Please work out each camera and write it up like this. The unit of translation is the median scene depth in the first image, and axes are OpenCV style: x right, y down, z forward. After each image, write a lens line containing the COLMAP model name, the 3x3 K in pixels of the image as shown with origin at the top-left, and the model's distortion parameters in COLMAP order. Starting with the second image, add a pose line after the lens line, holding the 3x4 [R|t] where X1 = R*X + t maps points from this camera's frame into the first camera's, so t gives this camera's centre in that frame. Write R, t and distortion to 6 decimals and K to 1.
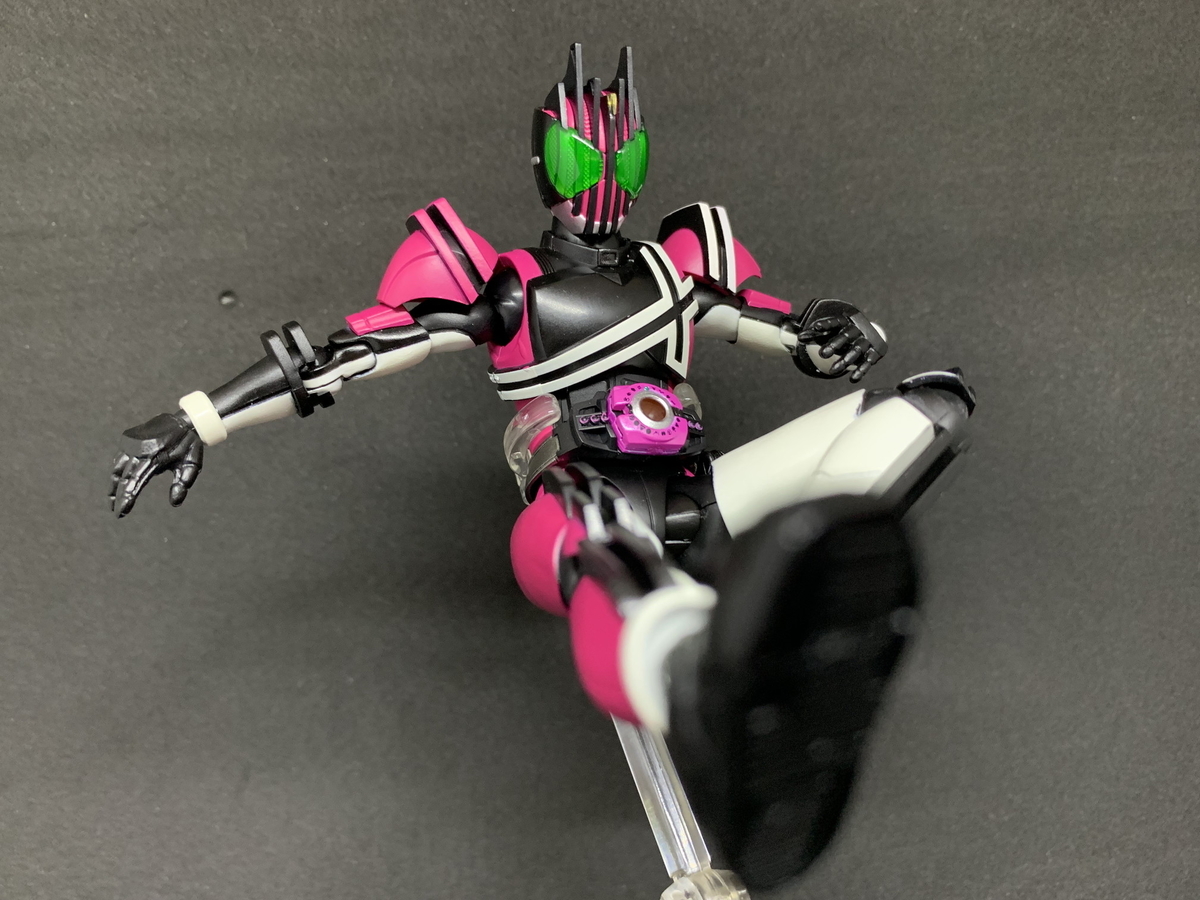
lens RADIAL K [[981.9, 0, 592.2], [0, 981.9, 455.8], [0, 0, 1]] dist [-0.025257, 0.000508]
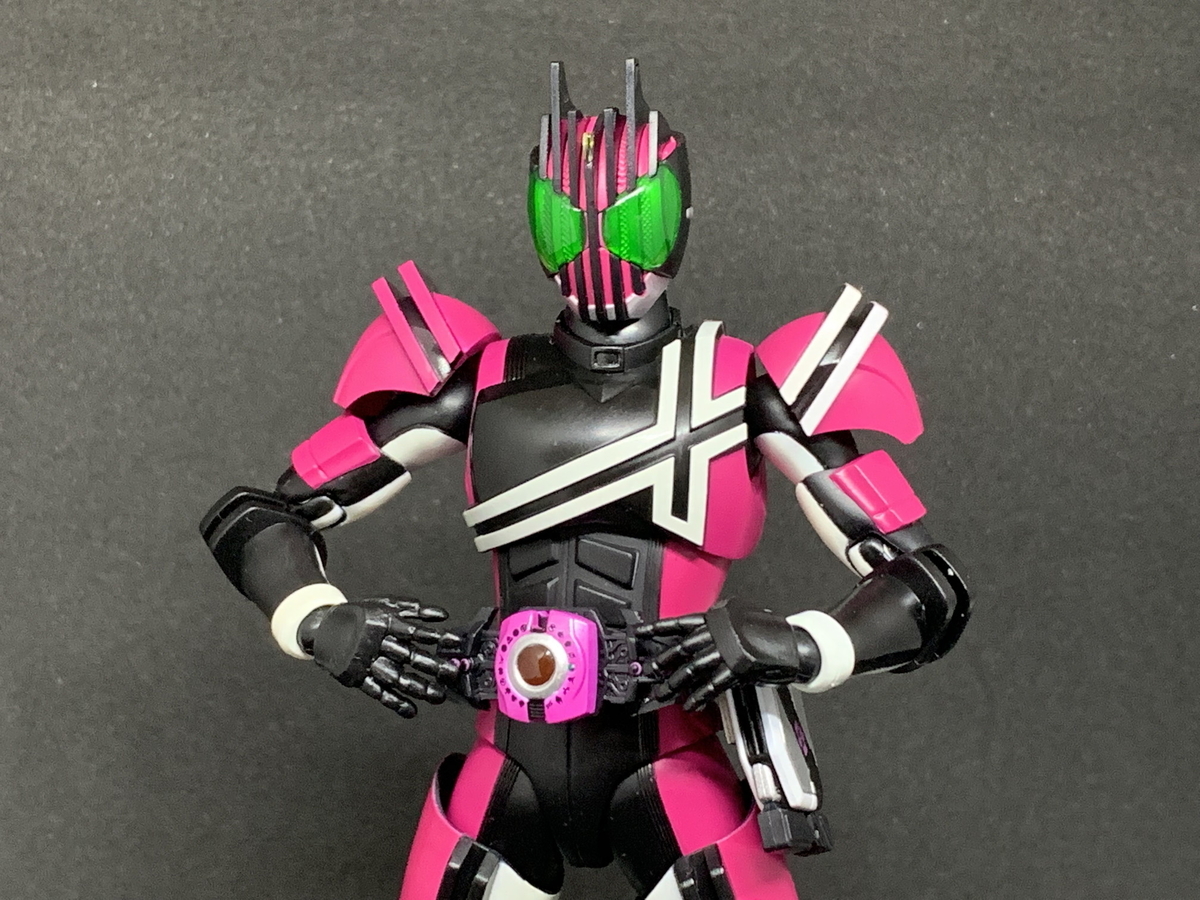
lens RADIAL K [[2491.6, 0, 600.0], [0, 2491.6, 450.0], [0, 0, 1]] dist [0.341865, -2.136635]
pose [[0.989737, 0.107593, 0.094041, -0.076788], [-0.111454, 0.993088, 0.036799, -0.011482], [-0.089432, -0.046902, 0.994888, -0.603502]]
